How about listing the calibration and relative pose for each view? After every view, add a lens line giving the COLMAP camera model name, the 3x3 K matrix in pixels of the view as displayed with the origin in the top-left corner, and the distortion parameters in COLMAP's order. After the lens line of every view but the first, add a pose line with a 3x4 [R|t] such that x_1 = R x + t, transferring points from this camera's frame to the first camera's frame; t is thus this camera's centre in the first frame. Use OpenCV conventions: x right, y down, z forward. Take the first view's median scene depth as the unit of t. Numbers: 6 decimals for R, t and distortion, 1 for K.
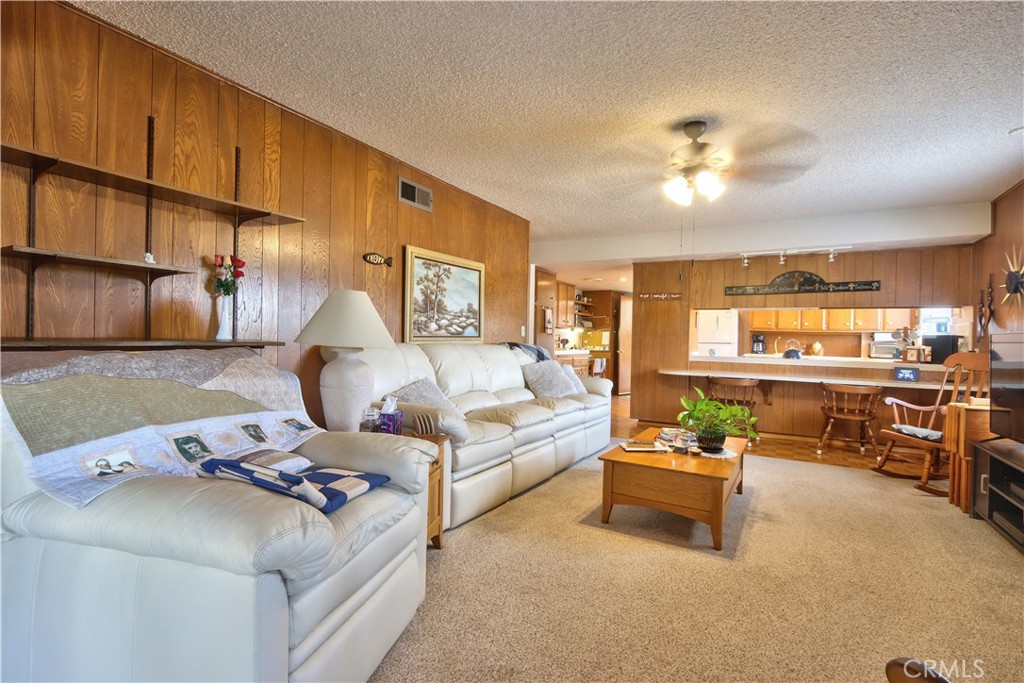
lens RADIAL K [[476.5, 0, 507.9], [0, 476.5, 343.6], [0, 0, 1]] dist [-0.016228, 0.000807]
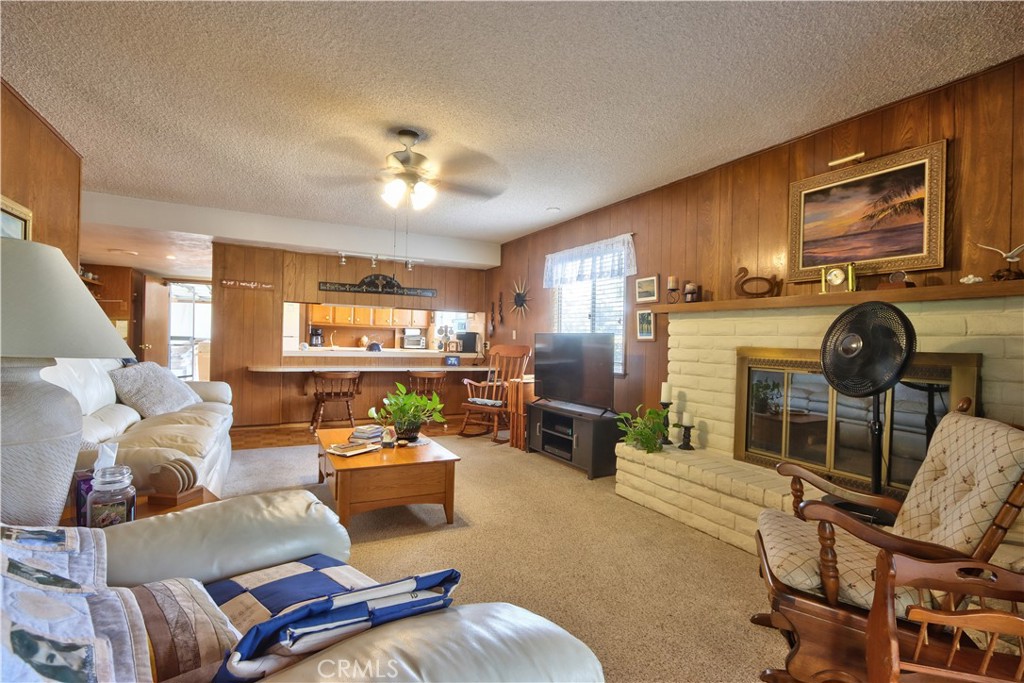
lens RADIAL K [[476.5, 0, 507.9], [0, 476.5, 343.6], [0, 0, 1]] dist [-0.016228, 0.000807]
pose [[0.520152, -0.012127, 0.853988, -0.233173], [-0.004868, 0.999841, 0.017163, -0.008450], [-0.854060, -0.013085, 0.520010, 0.151195]]
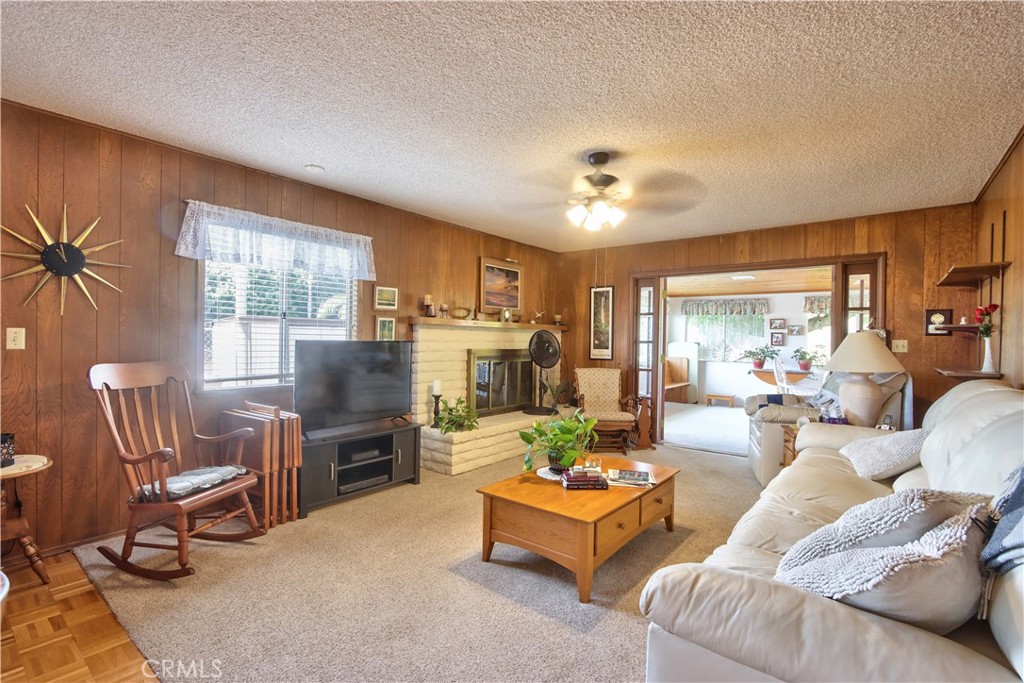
lens RADIAL K [[476.5, 0, 507.9], [0, 476.5, 343.6], [0, 0, 1]] dist [-0.016228, 0.000807]
pose [[-0.989257, -0.036531, 0.141546, 0.239865], [-0.033676, 0.999179, 0.022513, -0.032521], [-0.142253, 0.017504, -0.989676, 1.195173]]
